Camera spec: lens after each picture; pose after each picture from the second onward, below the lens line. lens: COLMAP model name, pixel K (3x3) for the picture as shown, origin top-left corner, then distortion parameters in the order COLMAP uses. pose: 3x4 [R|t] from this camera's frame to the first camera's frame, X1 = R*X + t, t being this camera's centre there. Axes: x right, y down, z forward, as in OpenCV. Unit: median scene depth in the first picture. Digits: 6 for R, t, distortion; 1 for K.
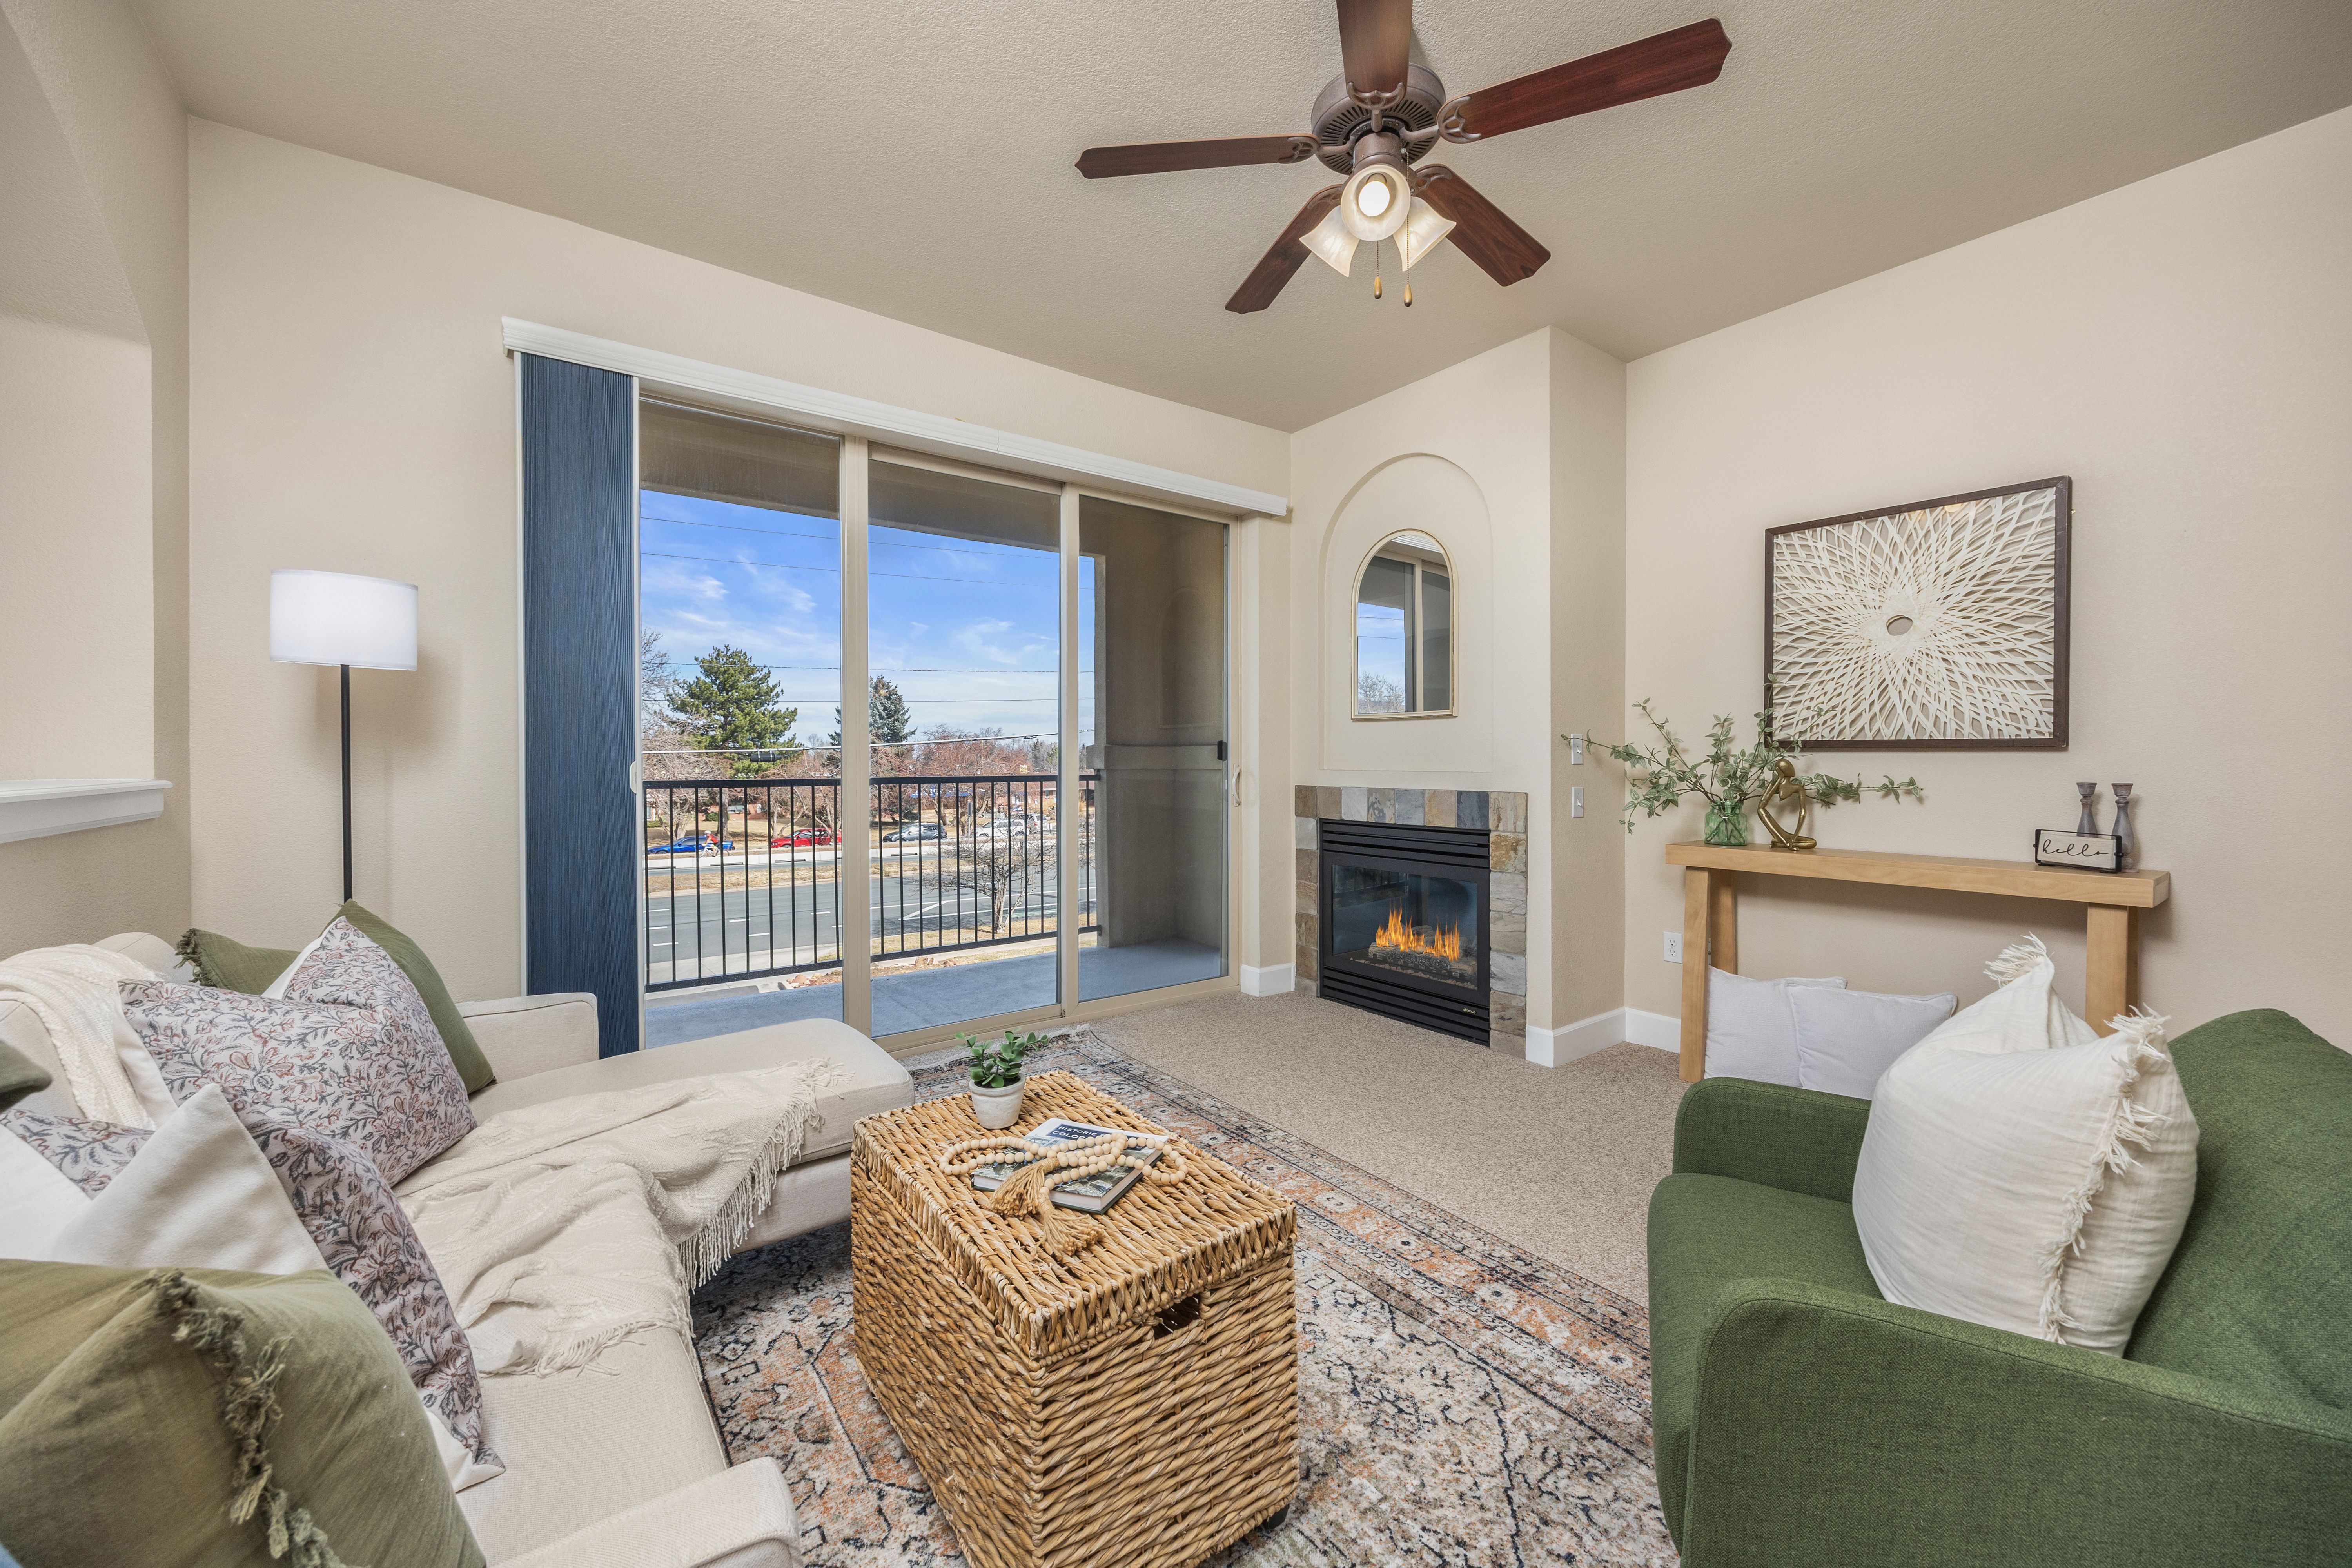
lens RADIAL K [[904.3, 0, 1185.4], [0, 904.3, 772.1], [0, 0, 1]] dist [0.000184, -0.000422]
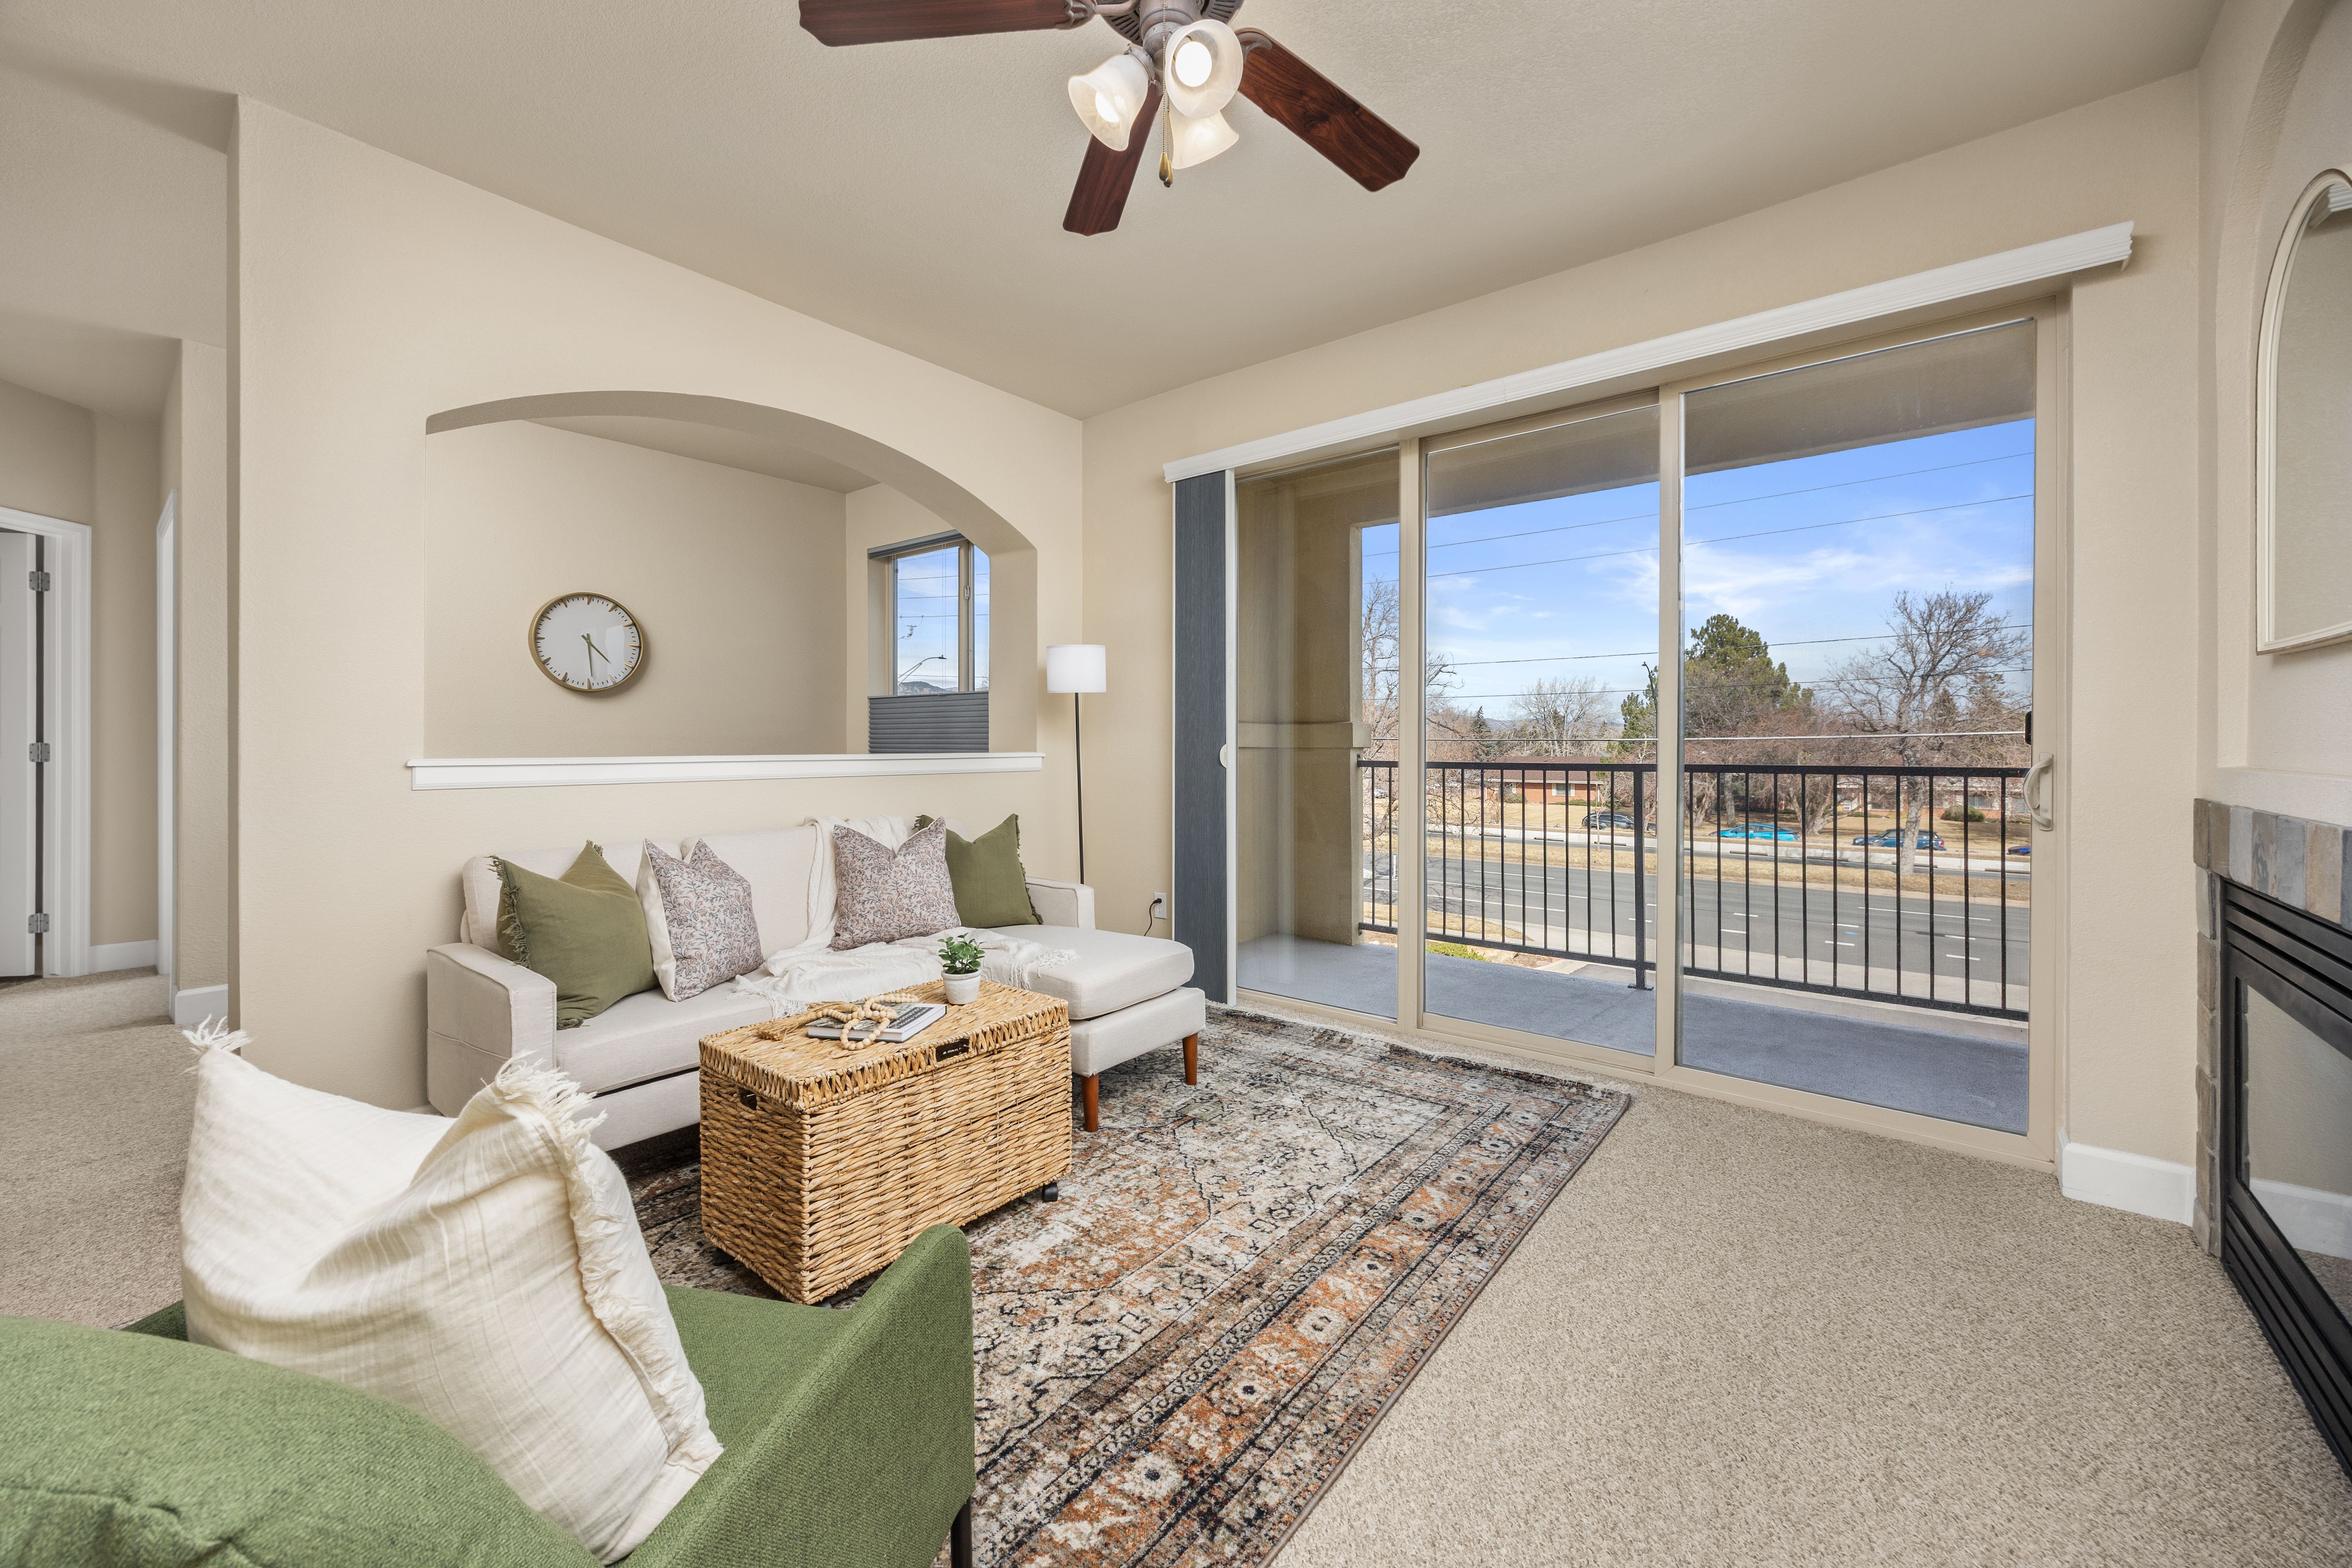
lens RADIAL K [[904.3, 0, 1171.3], [0, 904.3, 747.5], [0, 0, 1]] dist [0.000184, -0.000422]
pose [[0.241107, 0.005214, -0.970484, 0.624637], [-0.012969, 0.999914, 0.002150, -0.008627], [0.970412, 0.012068, 0.241154, 0.490980]]
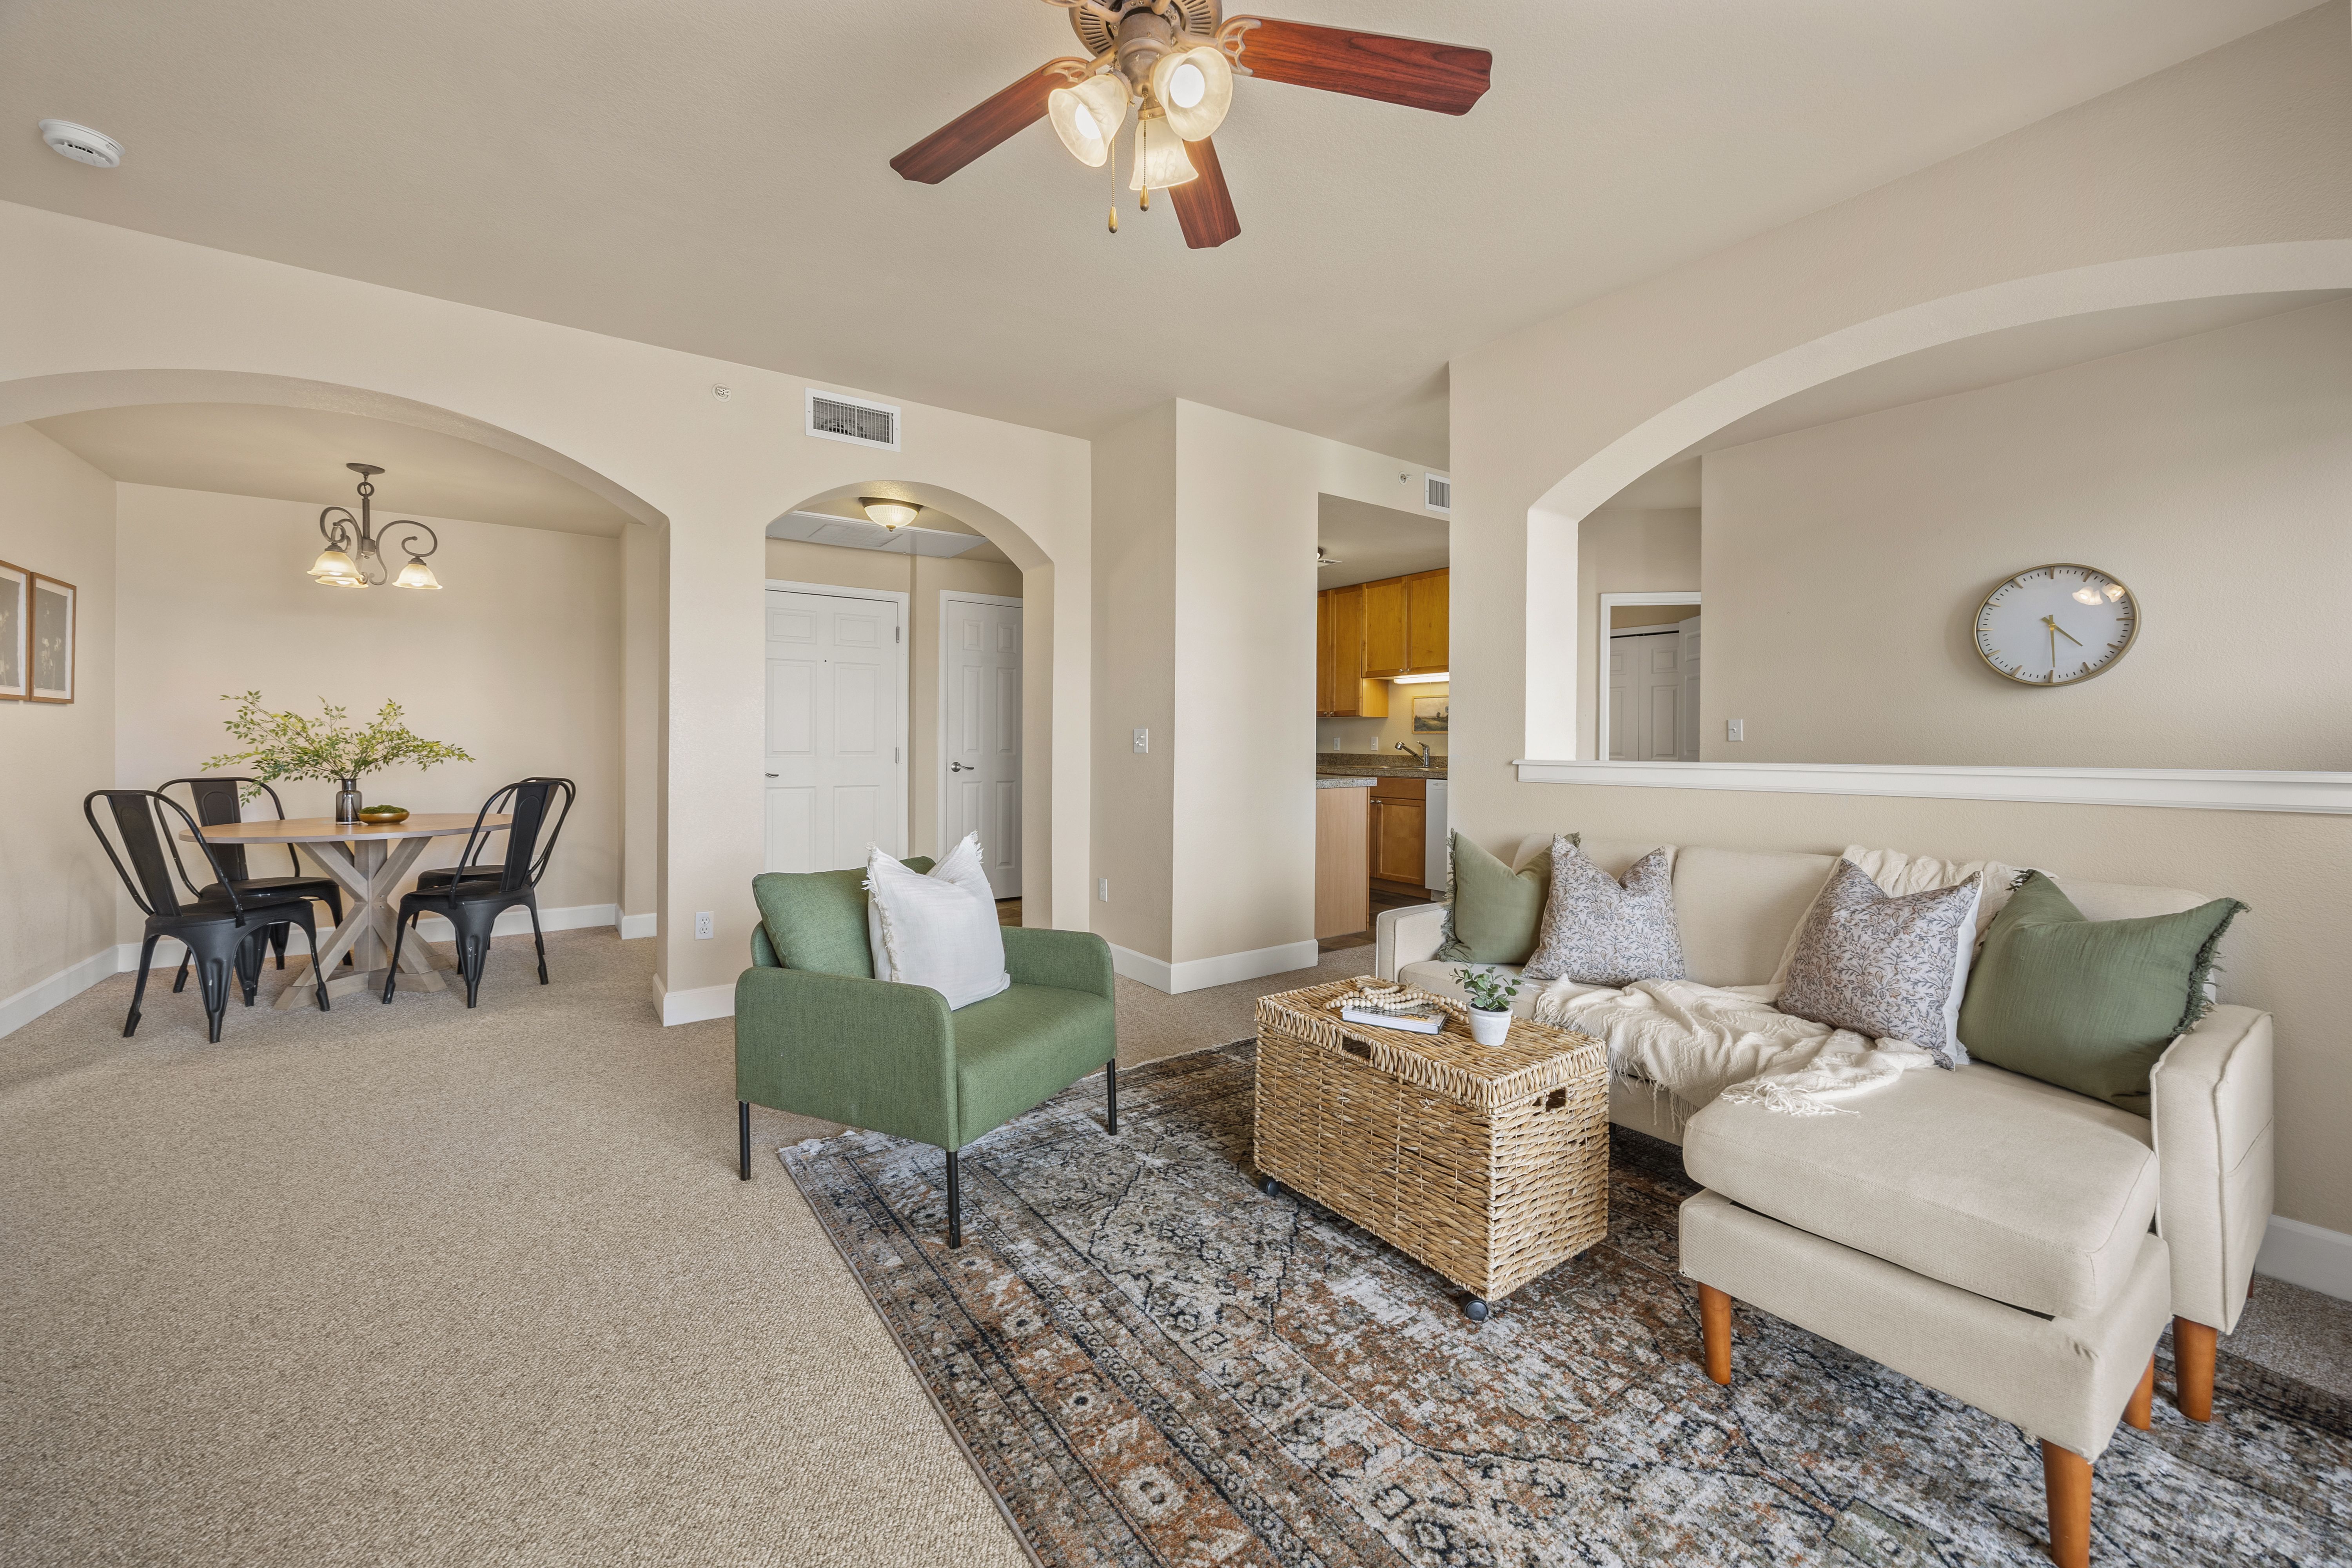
lens RADIAL K [[904.3, 0, 1180.5], [0, 904.3, 742.6], [0, 0, 1]] dist [0.000184, -0.000422]
pose [[-0.999863, -0.002407, 0.016371, 0.099225], [-0.002231, 0.999940, 0.010759, -0.018526], [-0.016396, 0.010721, -0.999808, 1.136435]]
